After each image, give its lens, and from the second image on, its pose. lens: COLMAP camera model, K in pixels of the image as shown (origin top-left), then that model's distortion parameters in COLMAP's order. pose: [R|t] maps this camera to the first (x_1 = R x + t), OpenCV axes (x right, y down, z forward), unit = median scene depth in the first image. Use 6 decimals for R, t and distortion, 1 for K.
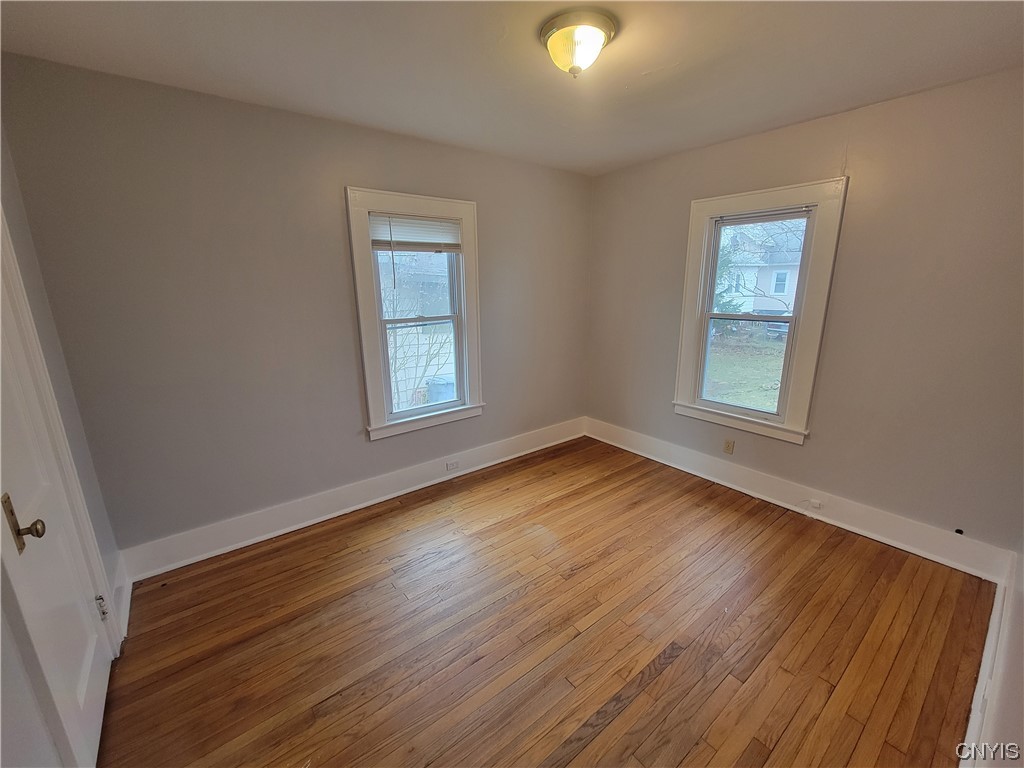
lens RADIAL K [[420.9, 0, 511.5], [0, 420.9, 386.4], [0, 0, 1]] dist [-0.000278, -0.000296]
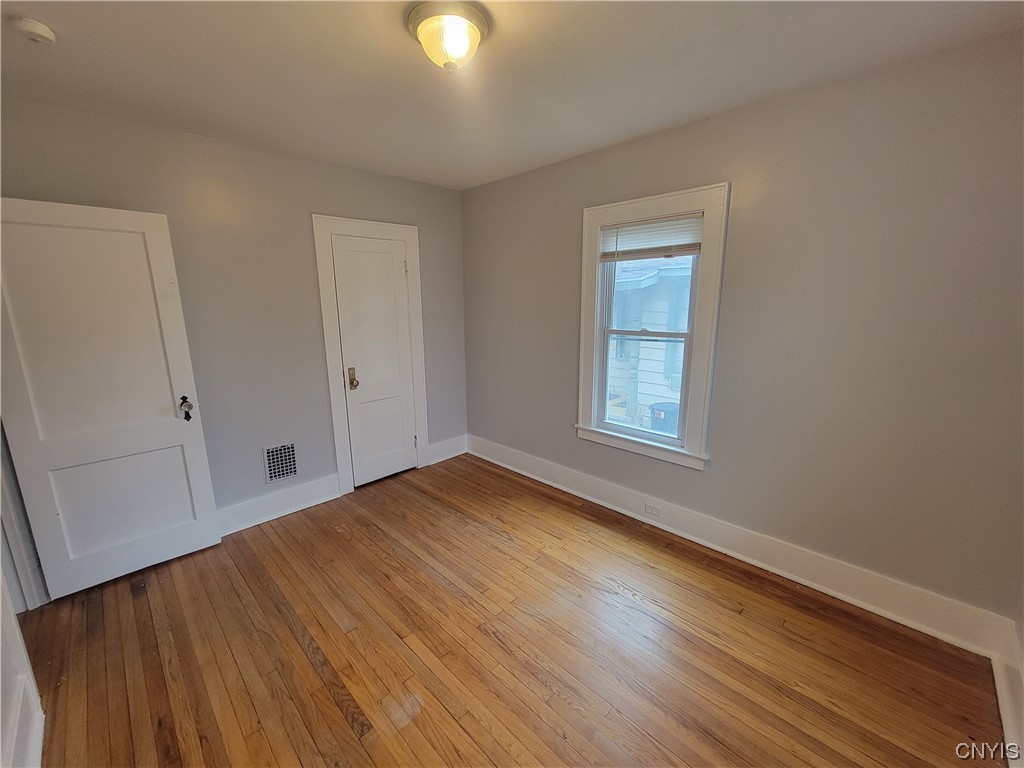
lens RADIAL K [[420.9, 0, 511.5], [0, 420.9, 386.4], [0, 0, 1]] dist [-0.000278, -0.000296]
pose [[0.116435, 0.208022, -0.971169, 0.729273], [-0.233597, 0.956126, 0.176794, -0.160483], [0.965337, 0.206277, 0.159920, 0.674757]]
